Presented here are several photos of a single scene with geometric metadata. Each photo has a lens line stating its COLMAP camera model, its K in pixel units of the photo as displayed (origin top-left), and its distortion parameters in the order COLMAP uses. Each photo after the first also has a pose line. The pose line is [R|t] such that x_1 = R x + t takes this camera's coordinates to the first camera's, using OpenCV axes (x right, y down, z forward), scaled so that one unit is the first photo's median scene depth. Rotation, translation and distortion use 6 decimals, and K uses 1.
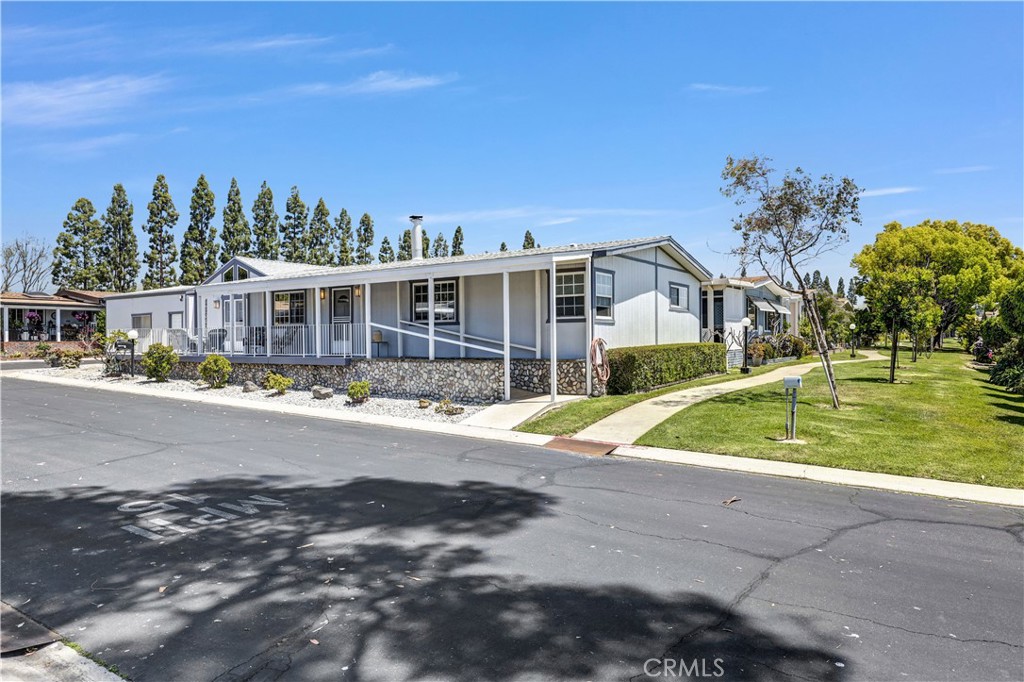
lens RADIAL K [[656.8, 0, 512.0], [0, 656.8, 341.0], [0, 0, 1]] dist [0.002804, 0.000220]
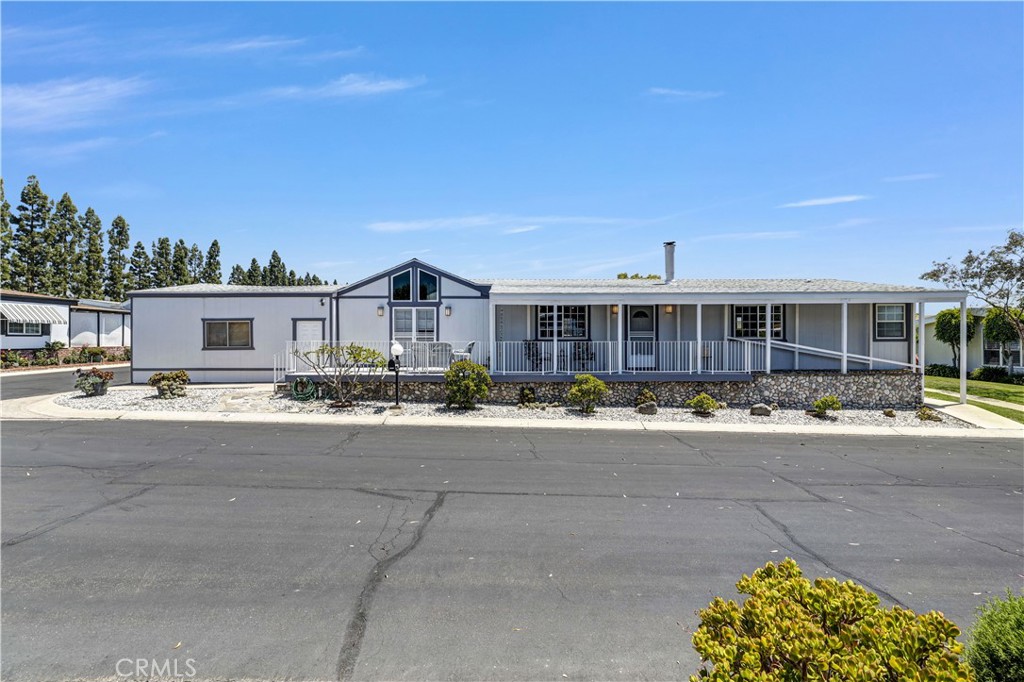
lens RADIAL K [[464.2, 0, 512.0], [0, 464.2, 341.0], [0, 0, 1]] dist [-0.000562, -0.000219]
pose [[0.827591, 0.001635, 0.561330, -0.140778], [-0.001148, 0.999999, -0.001221, -0.003570], [-0.561331, 0.000366, 0.827591, 0.086024]]
